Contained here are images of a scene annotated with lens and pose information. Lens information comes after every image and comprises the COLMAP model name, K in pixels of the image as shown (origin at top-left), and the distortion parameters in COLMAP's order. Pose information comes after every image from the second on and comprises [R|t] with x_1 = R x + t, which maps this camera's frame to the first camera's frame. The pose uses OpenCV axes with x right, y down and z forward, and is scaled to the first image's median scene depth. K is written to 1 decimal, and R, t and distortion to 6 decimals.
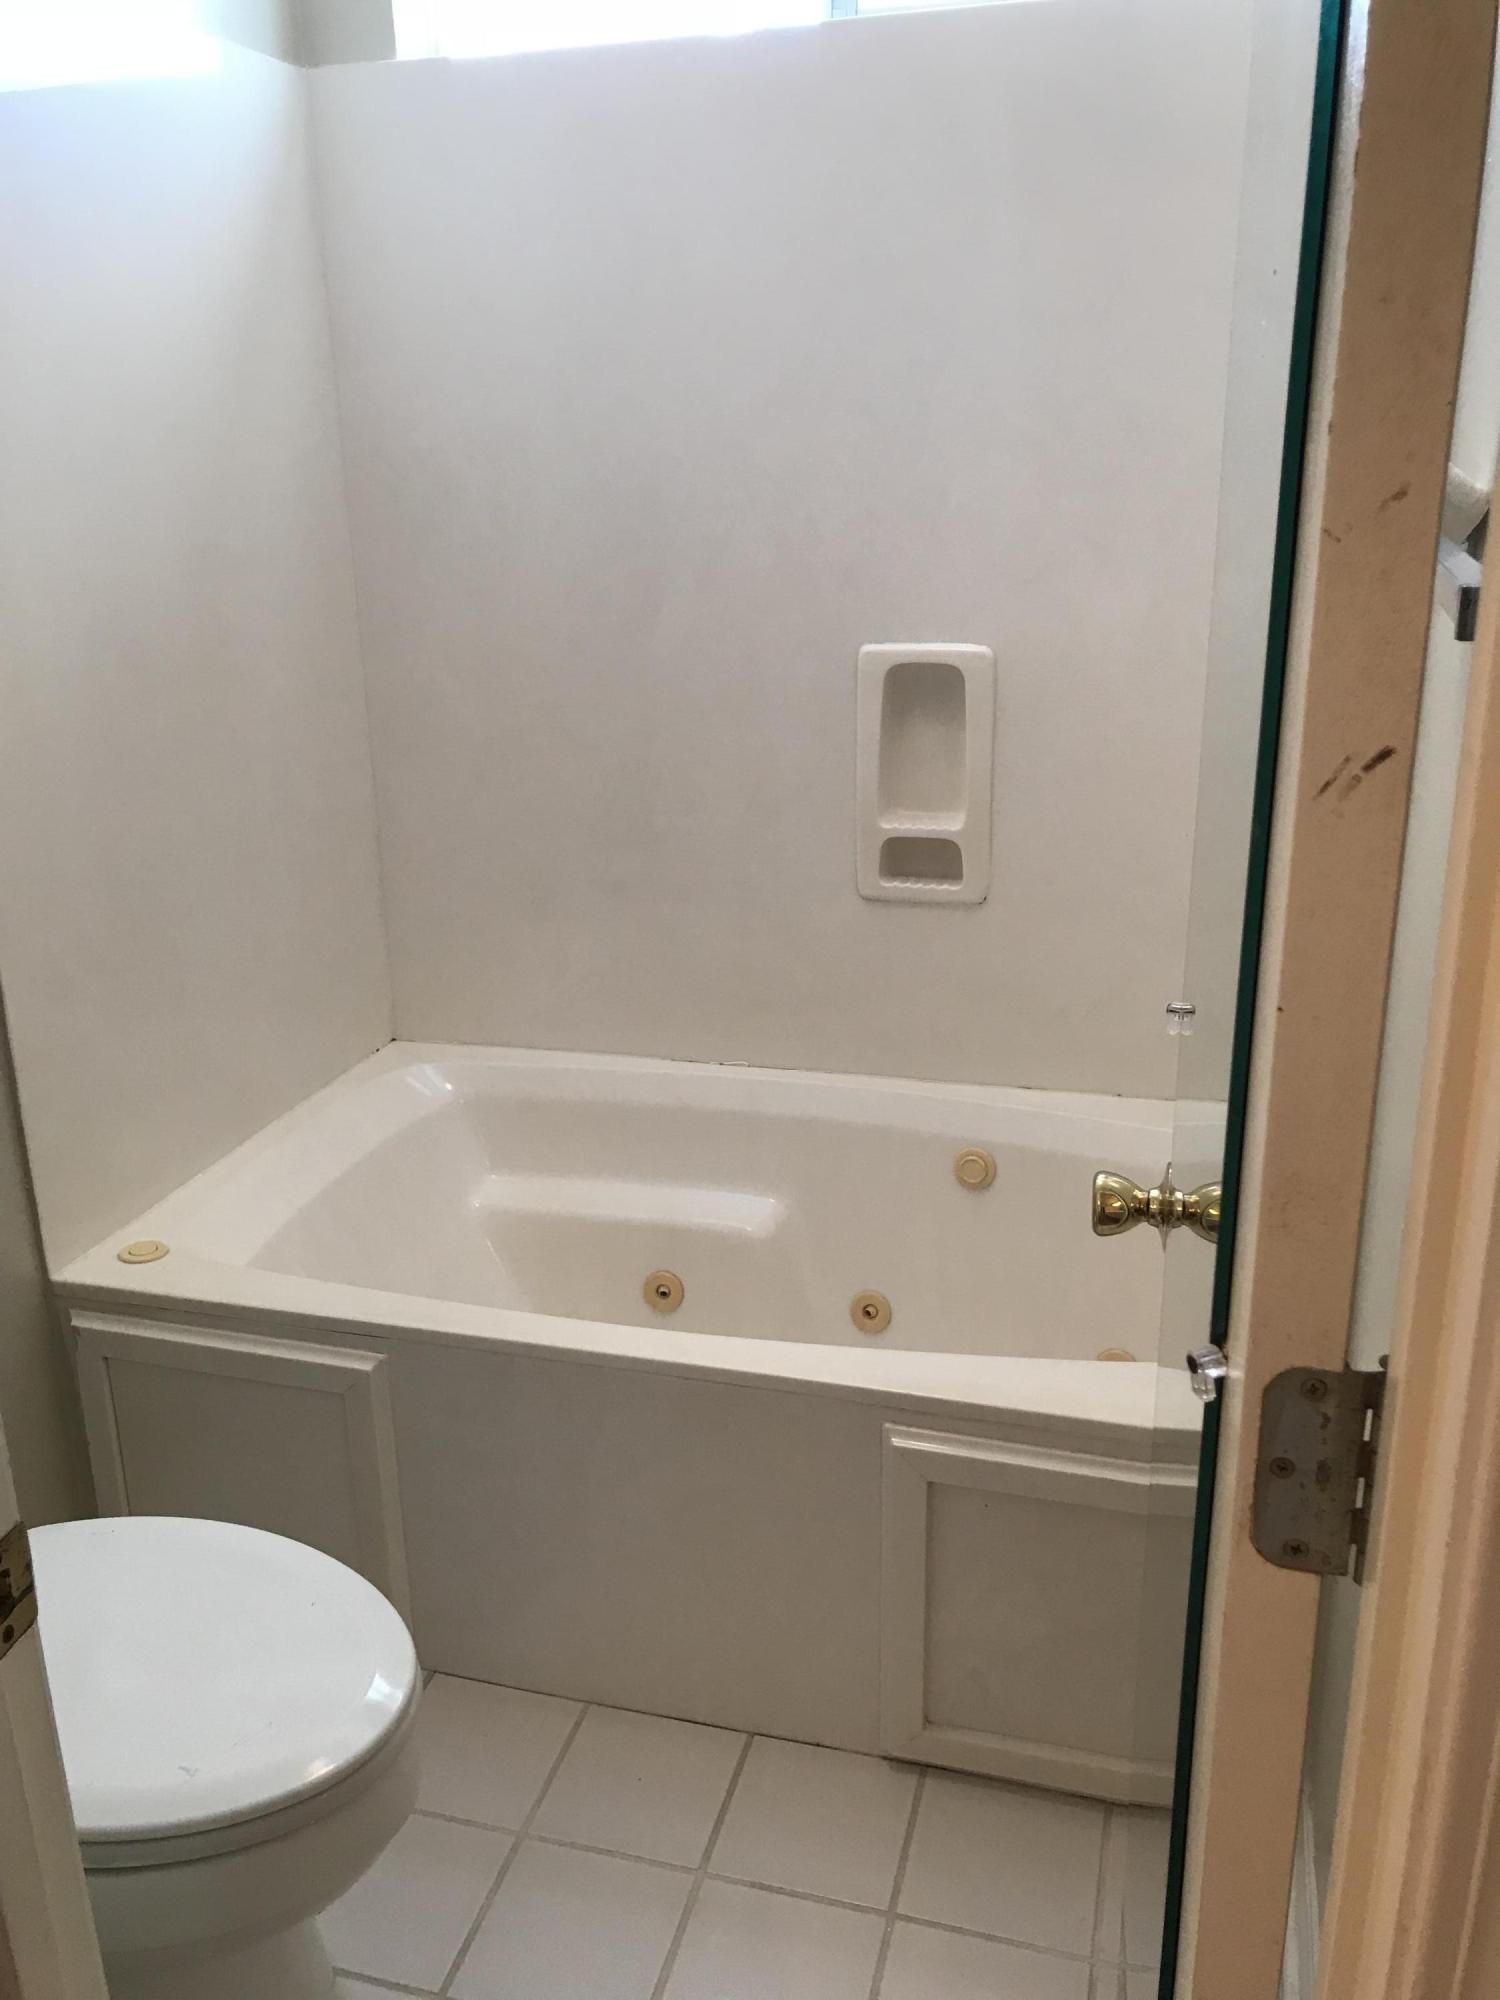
lens RADIAL K [[1658.3, 0, 750.7], [0, 1658.3, 999.6], [0, 0, 1]] dist [0.024889, 0.001269]
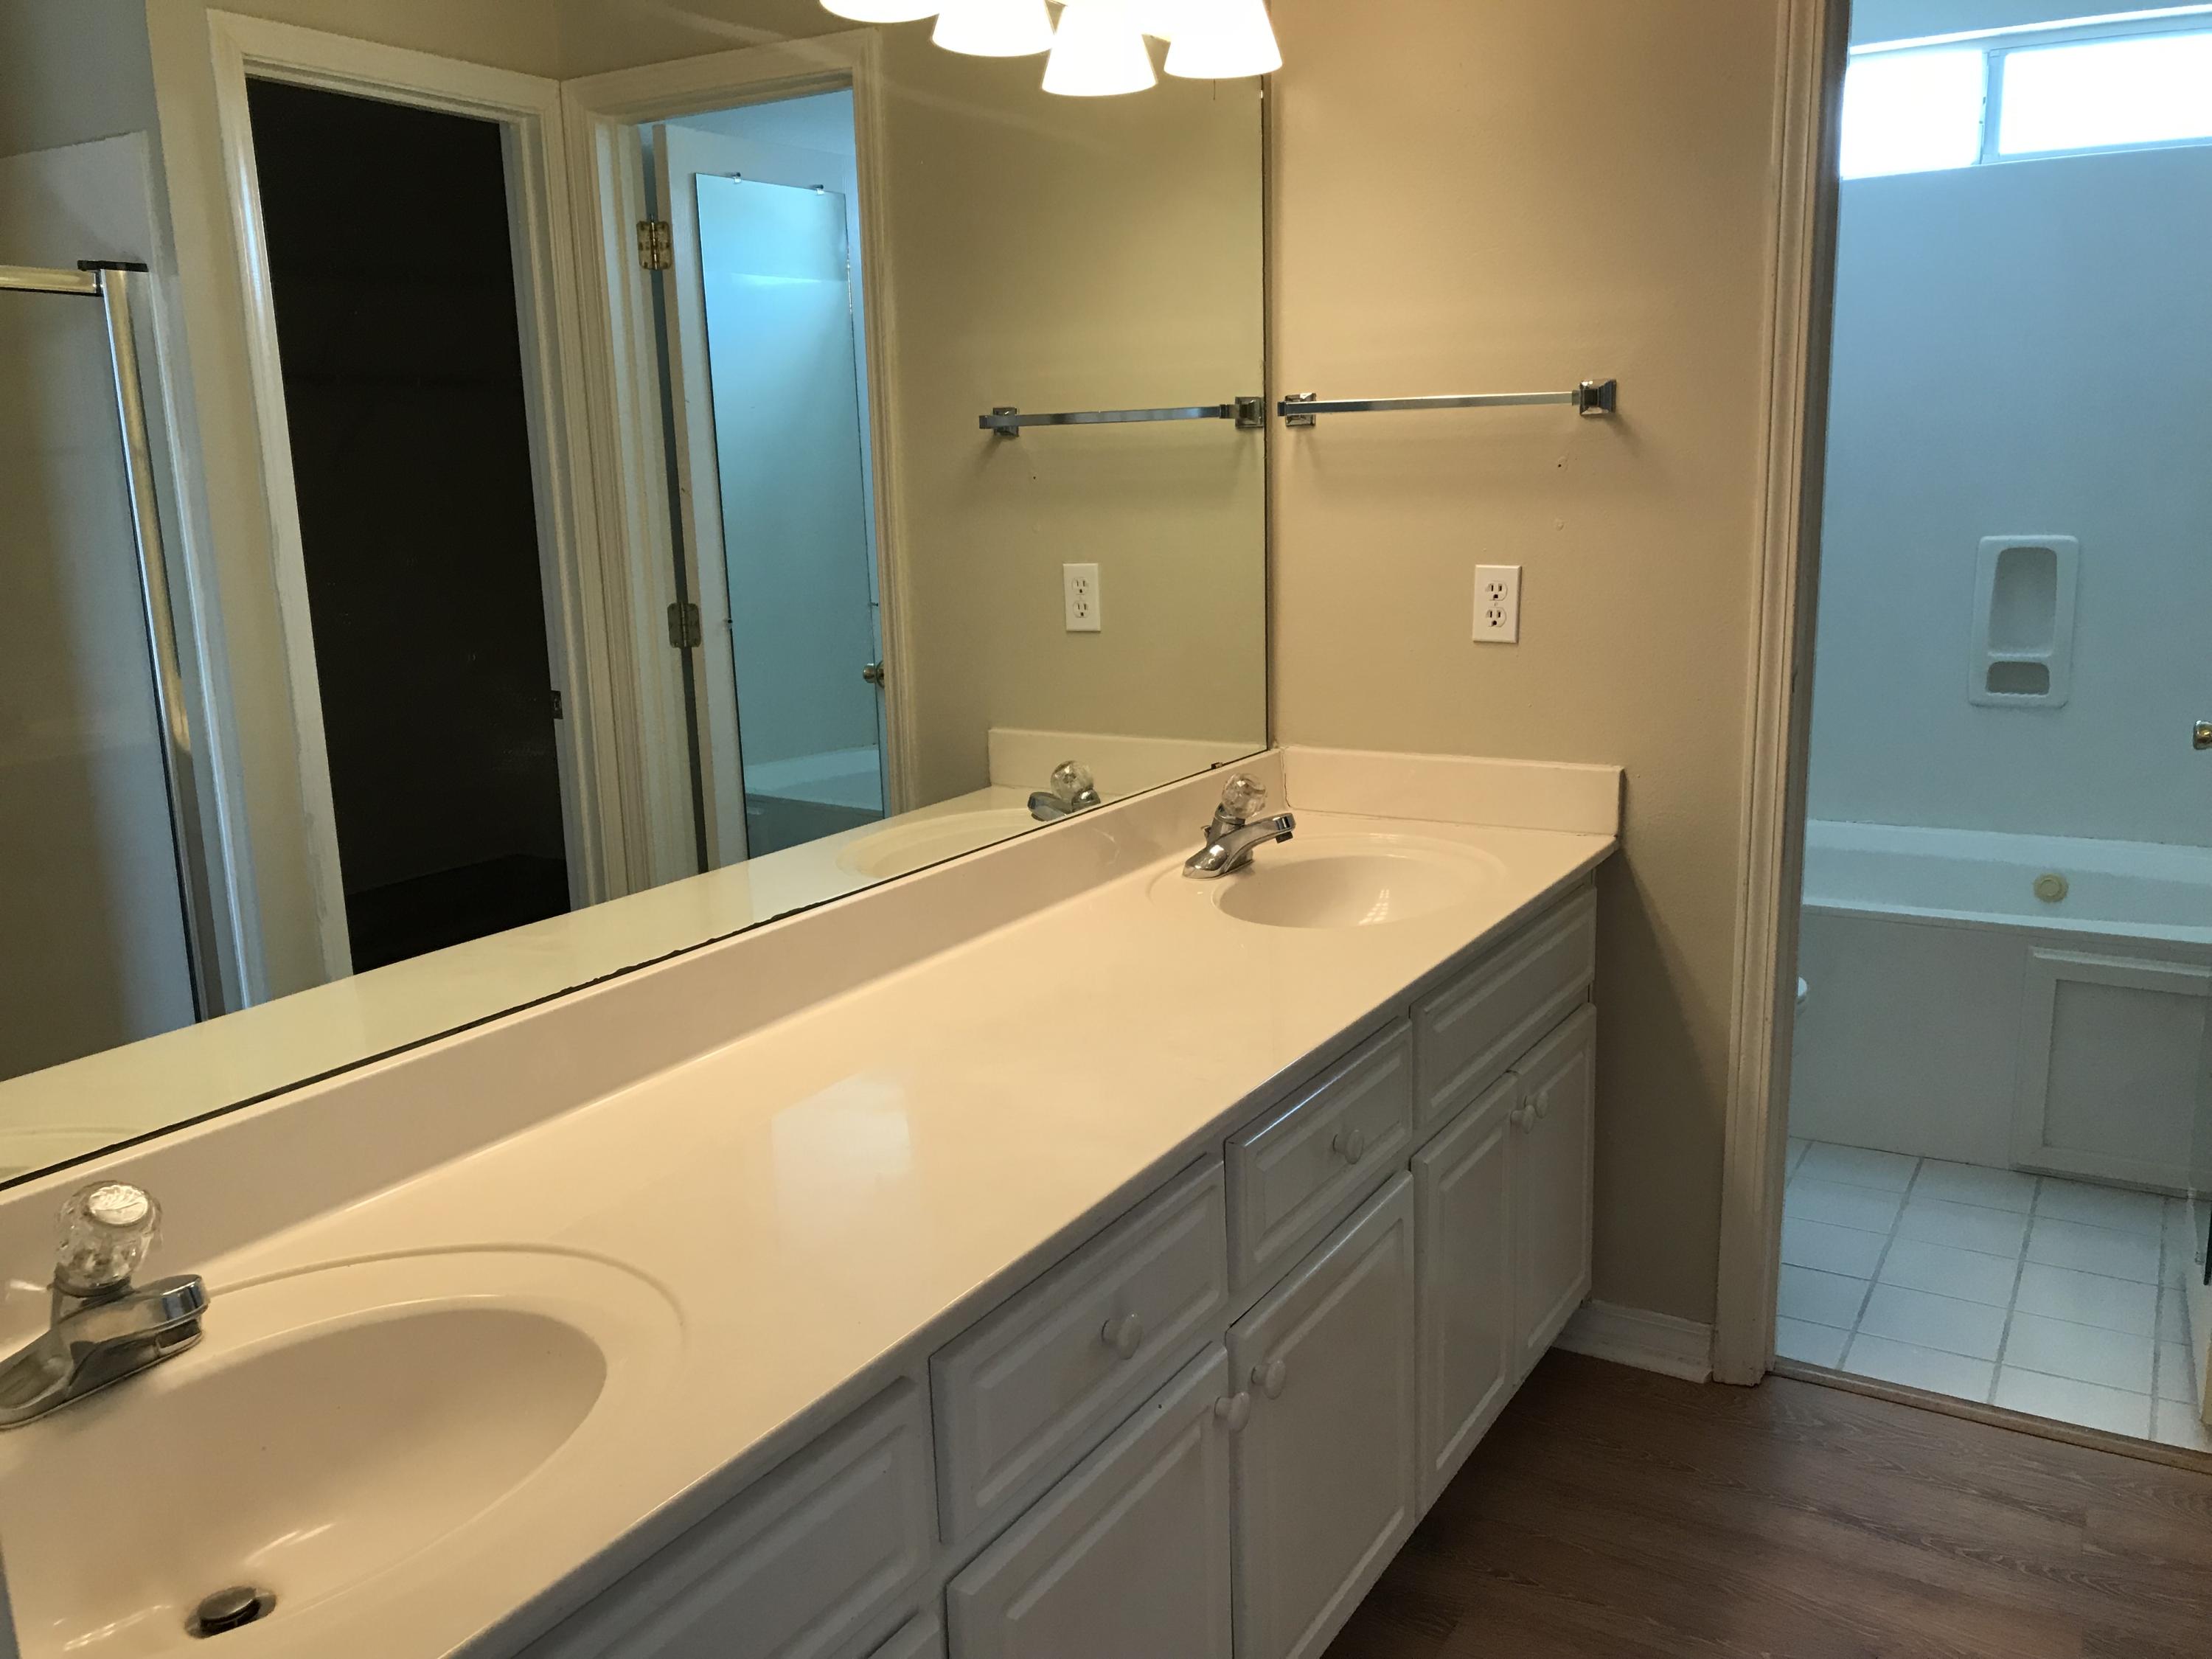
lens RADIAL K [[1834.1, 0, 1104.4], [0, 1834.1, 831.5], [0, 0, 1]] dist [0.024889, 0.001269]
pose [[0.964477, 0.048191, -0.259735, -0.262041], [-0.077905, 0.991379, -0.105346, 0.302786], [0.252420, 0.121839, 0.959917, -0.818992]]
